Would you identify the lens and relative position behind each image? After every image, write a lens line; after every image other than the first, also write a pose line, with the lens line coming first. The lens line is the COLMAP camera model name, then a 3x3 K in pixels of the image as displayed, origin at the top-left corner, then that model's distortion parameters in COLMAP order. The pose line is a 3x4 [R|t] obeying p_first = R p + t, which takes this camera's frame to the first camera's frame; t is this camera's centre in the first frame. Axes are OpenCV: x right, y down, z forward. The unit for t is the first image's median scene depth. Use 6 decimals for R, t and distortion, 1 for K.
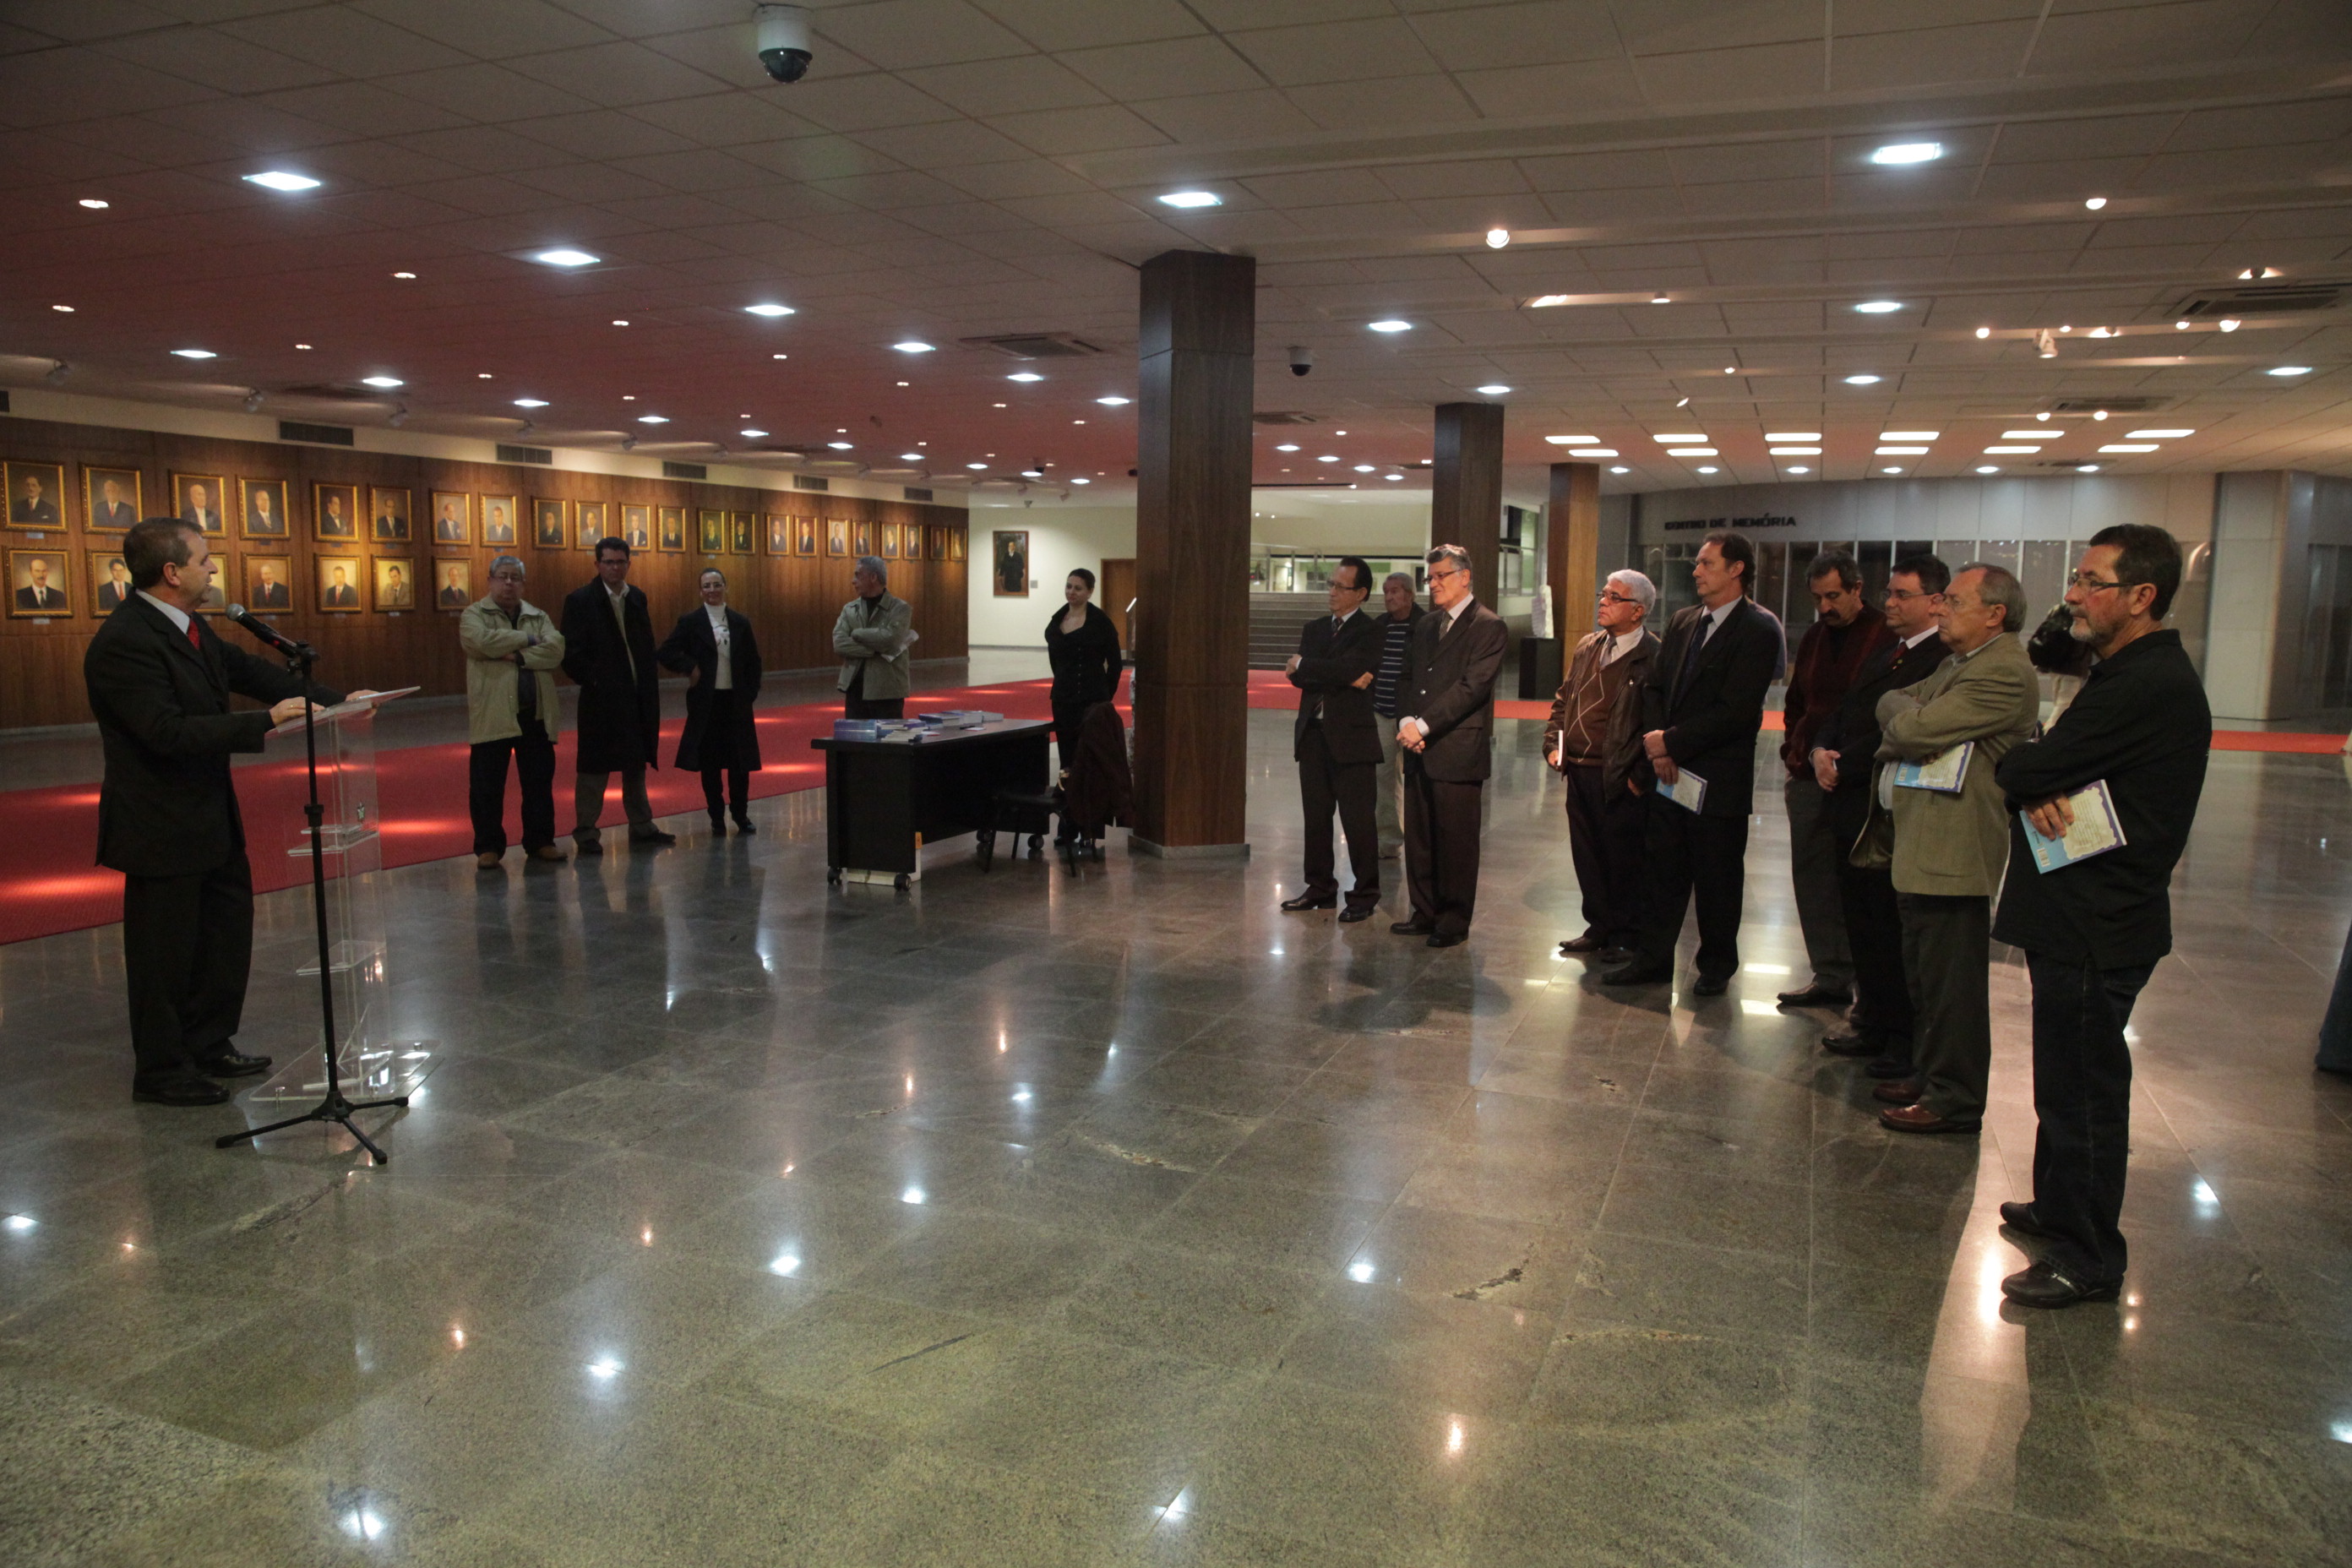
lens RADIAL K [[1592.6, 0, 1176.0], [0, 1592.6, 784.0], [0, 0, 1]] dist [-0.047429, 0.001342]
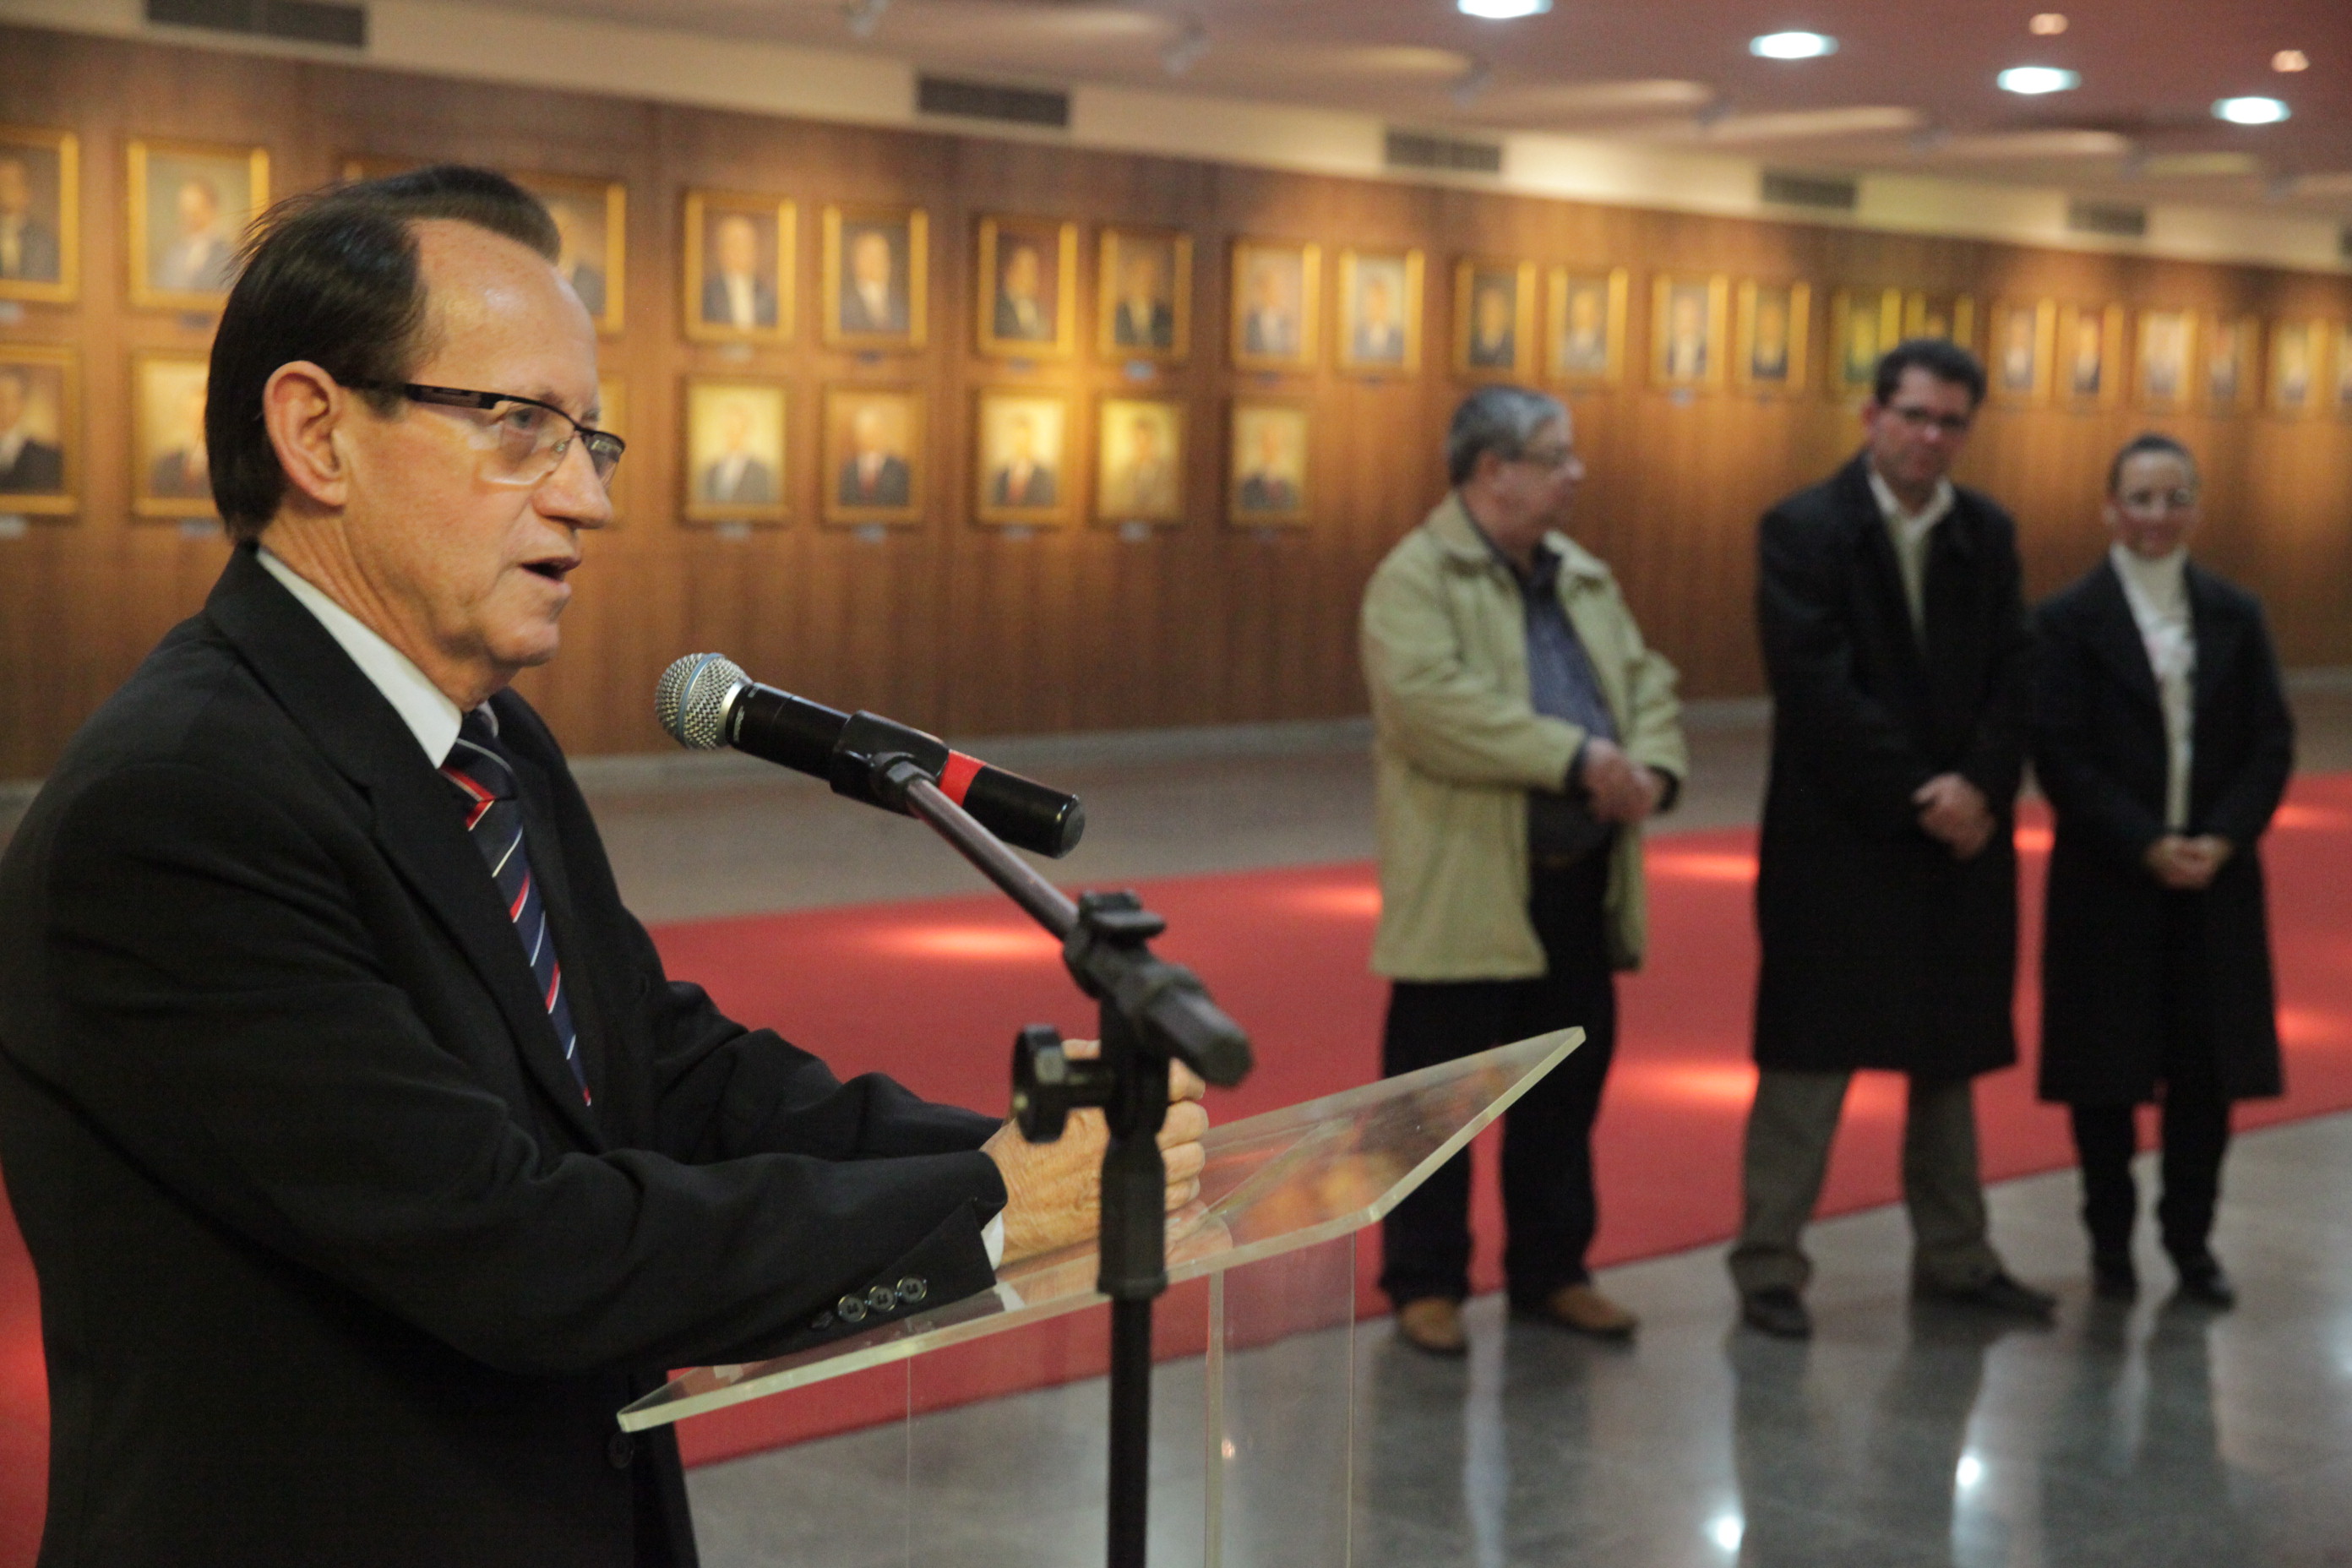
lens RADIAL K [[3640.4, 0, 1176.0], [0, 3640.4, 784.0], [0, 0, 1]] dist [0.009930, 0.079760]
pose [[0.905858, 0.050811, -0.420523, -0.077889], [-0.067355, 0.997426, -0.024574, -0.018493], [0.418192, 0.050585, 0.906949, 0.131708]]
